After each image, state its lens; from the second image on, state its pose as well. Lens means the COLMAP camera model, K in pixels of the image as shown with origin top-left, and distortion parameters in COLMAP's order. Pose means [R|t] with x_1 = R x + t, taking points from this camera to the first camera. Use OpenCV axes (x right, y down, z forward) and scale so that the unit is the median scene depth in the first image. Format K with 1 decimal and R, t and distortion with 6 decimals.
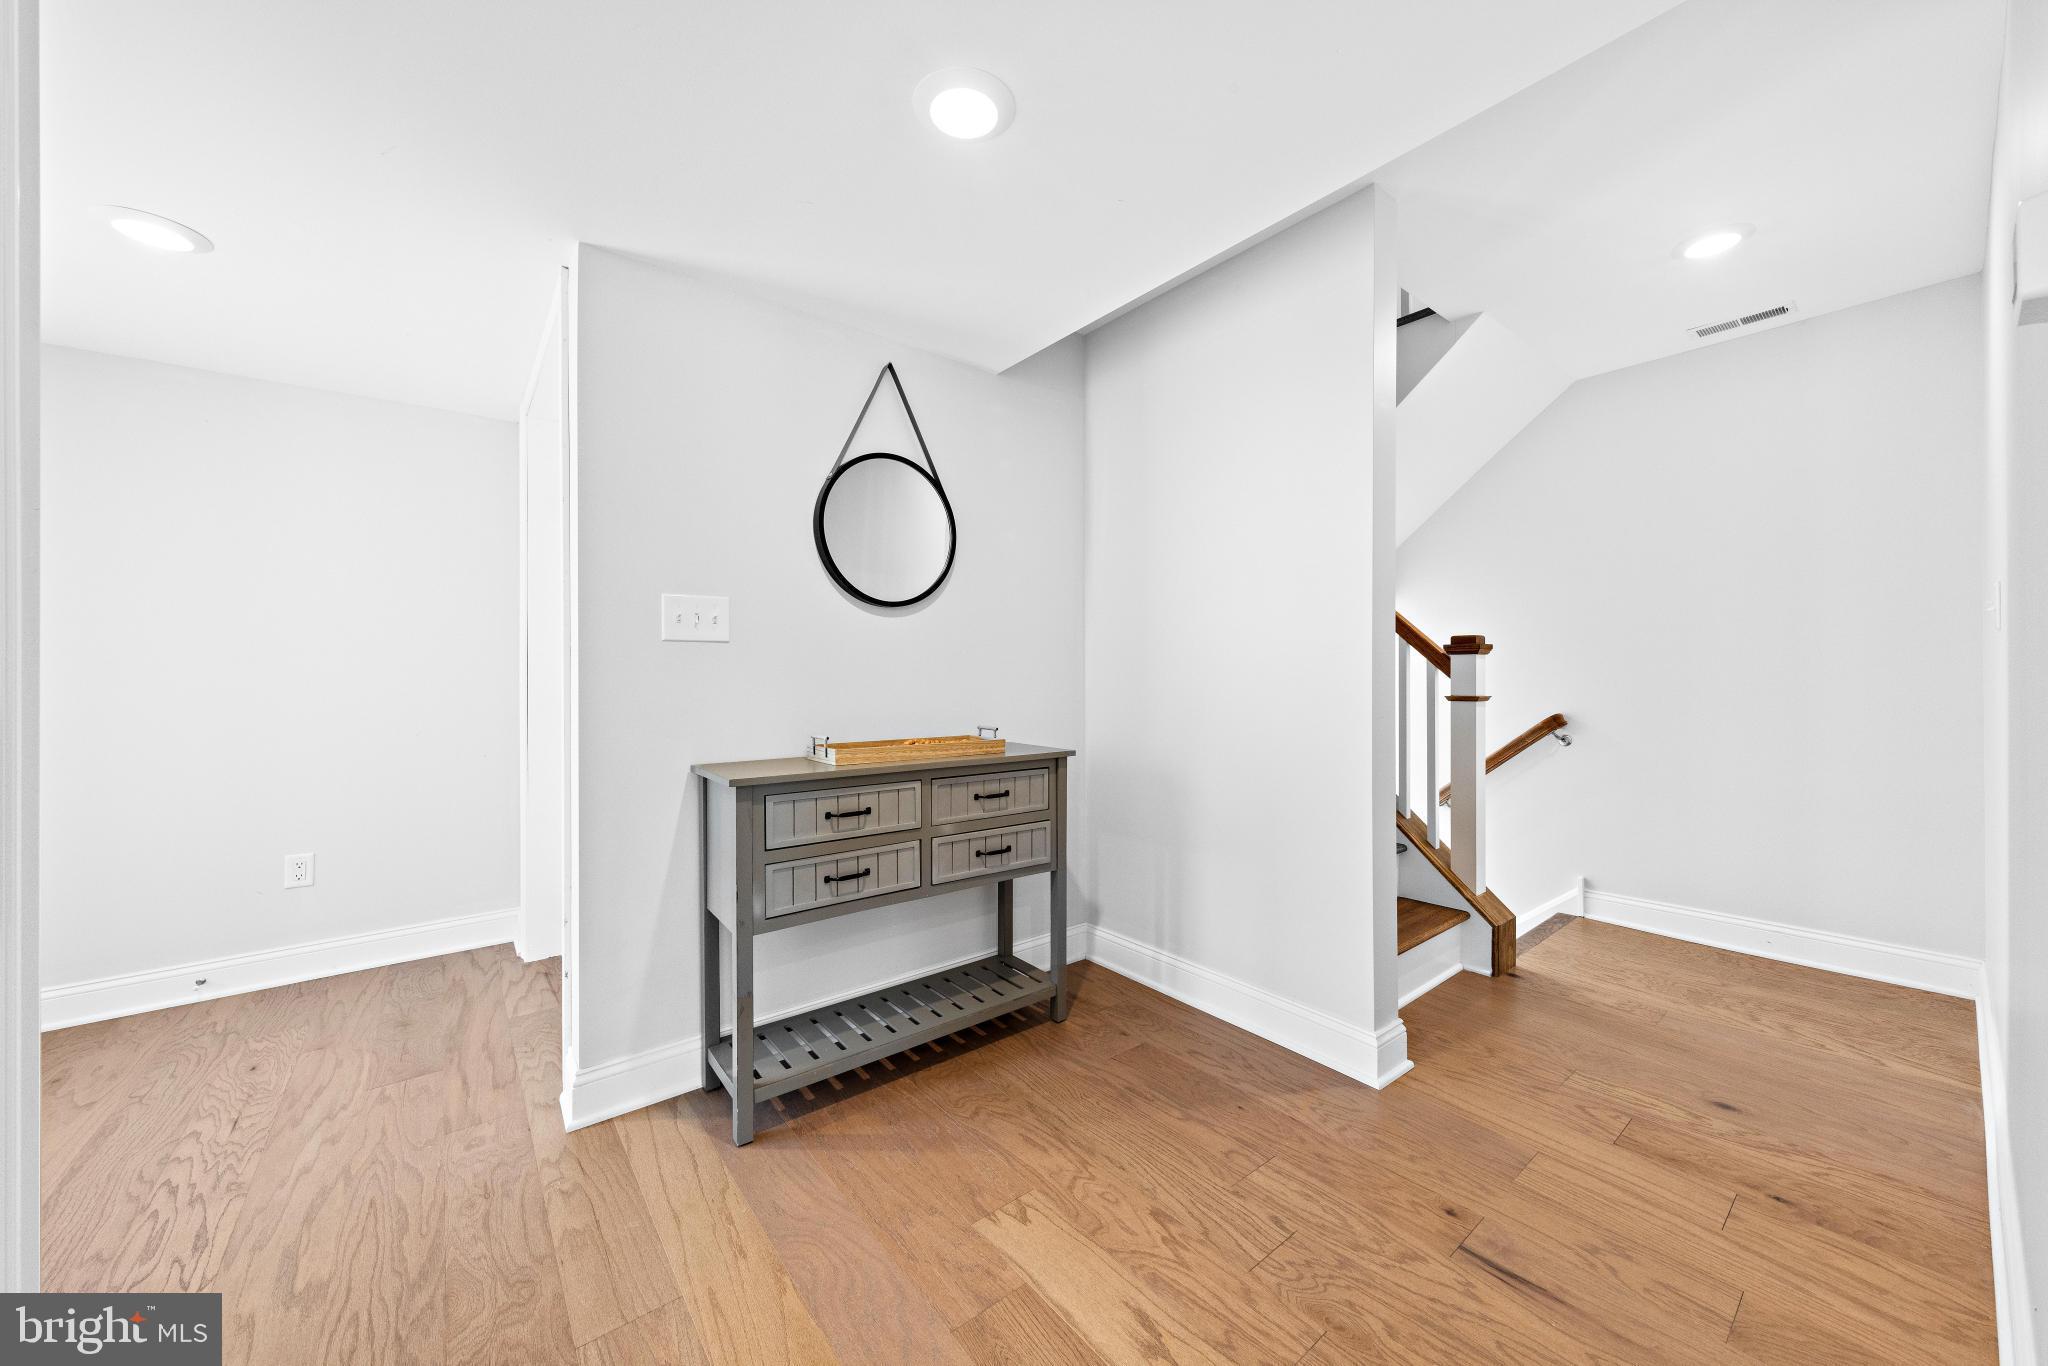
lens RADIAL K [[735.7, 0, 1024.6], [0, 735.7, 675.6], [0, 0, 1]] dist [0.002744, -0.000200]
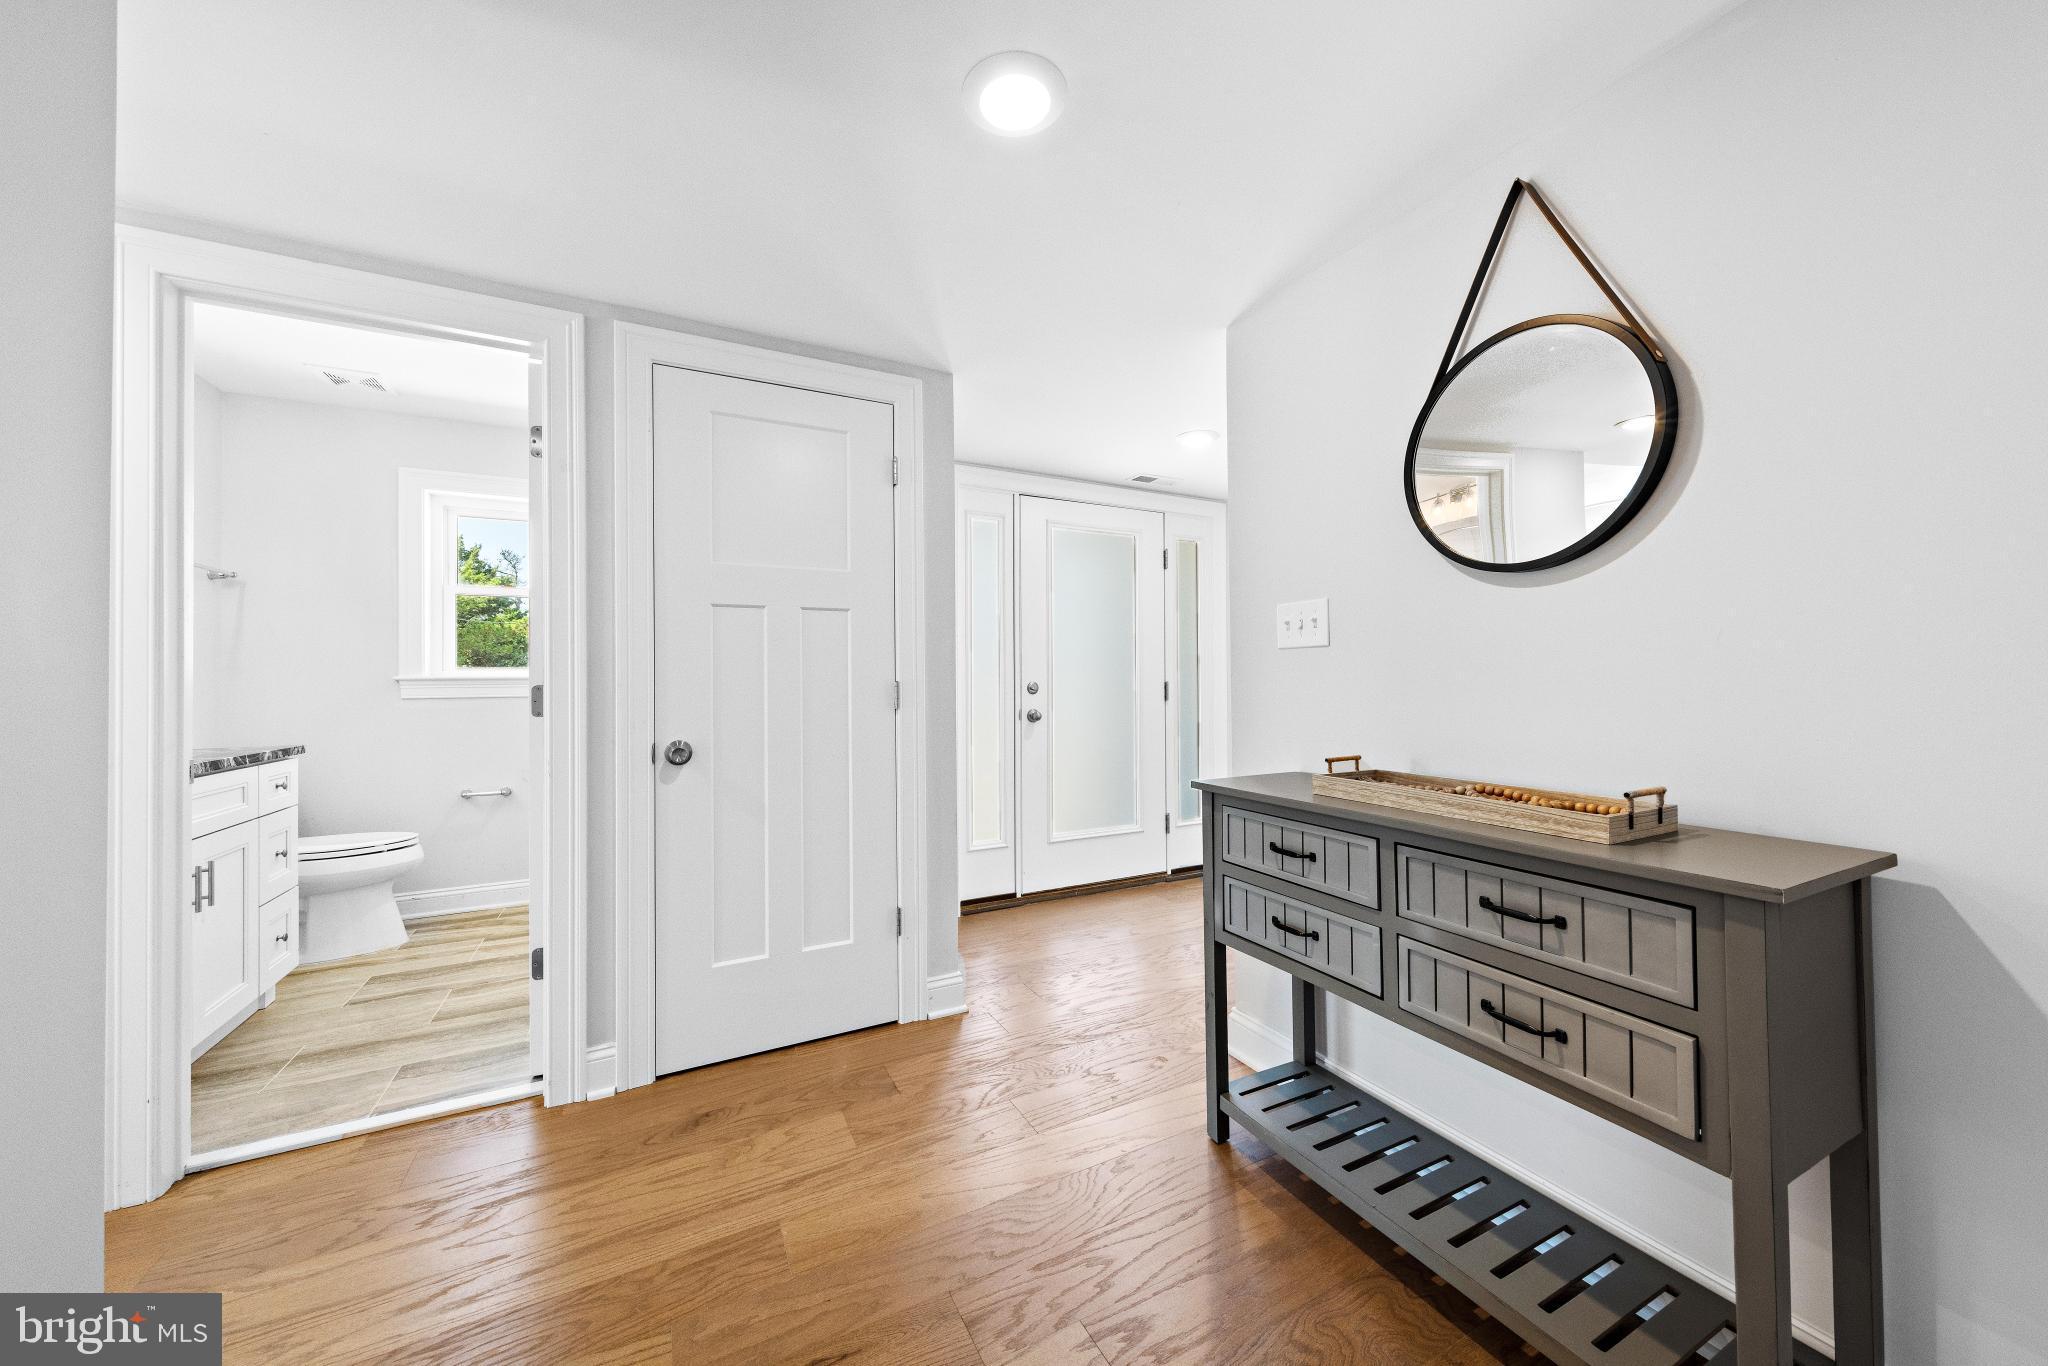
lens RADIAL K [[735.7, 0, 1027.4], [0, 735.7, 677.1], [0, 0, 1]] dist [0.002744, -0.000200]
pose [[-0.195533, -0.001170, -0.980697, 0.567589], [0.004692, 0.999987, -0.002128, -0.005921], [0.980686, -0.005017, -0.195525, 0.799317]]
